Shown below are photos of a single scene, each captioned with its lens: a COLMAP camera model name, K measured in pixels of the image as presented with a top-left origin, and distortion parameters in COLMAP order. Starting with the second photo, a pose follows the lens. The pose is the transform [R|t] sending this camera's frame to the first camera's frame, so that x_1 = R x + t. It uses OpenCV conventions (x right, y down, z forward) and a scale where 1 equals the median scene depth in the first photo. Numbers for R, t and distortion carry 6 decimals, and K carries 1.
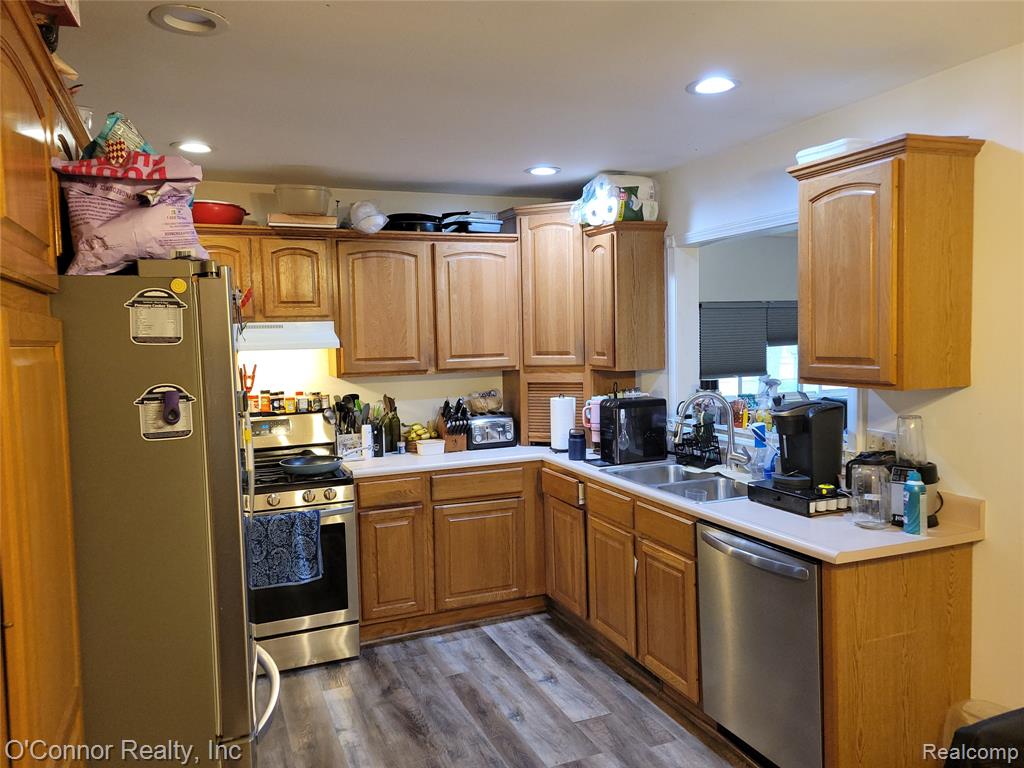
lens RADIAL K [[768.7, 0, 512.0], [0, 768.7, 384.0], [0, 0, 1]] dist [0.056181, -0.005643]
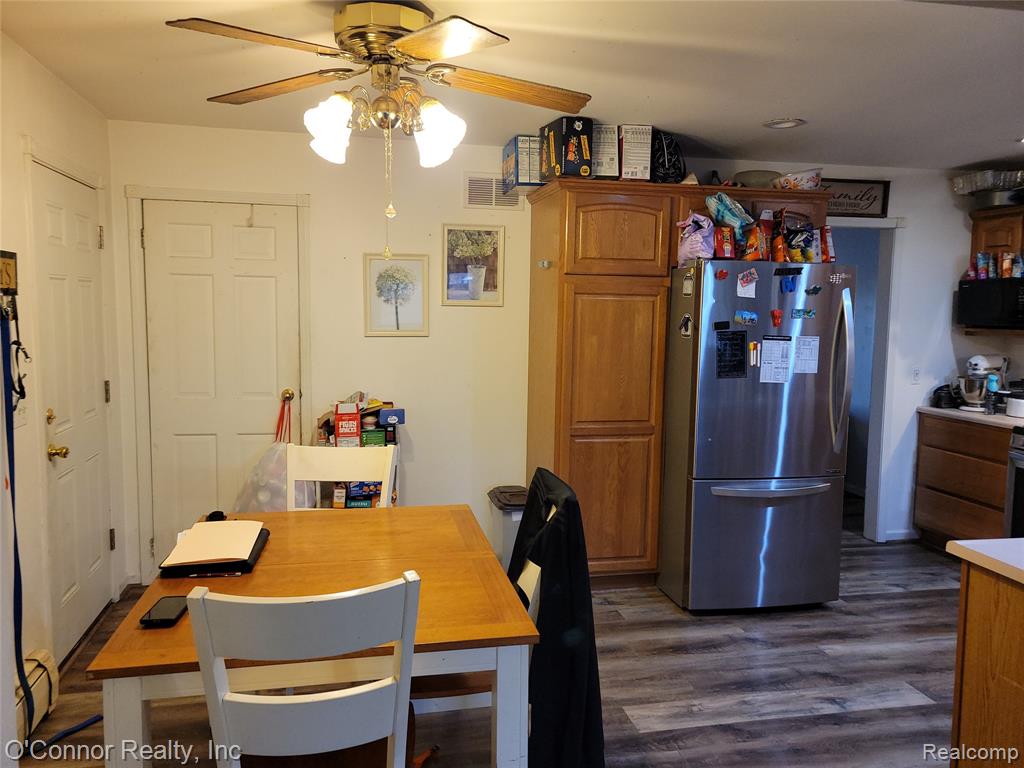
lens RADIAL K [[768.7, 0, 512.0], [0, 768.7, 384.0], [0, 0, 1]] dist [0.056181, -0.005643]
pose [[-0.180442, 0.118669, -0.976401, 0.776621], [-0.077204, 0.987924, 0.134337, -0.024928], [0.980551, 0.099622, -0.169101, 0.360275]]
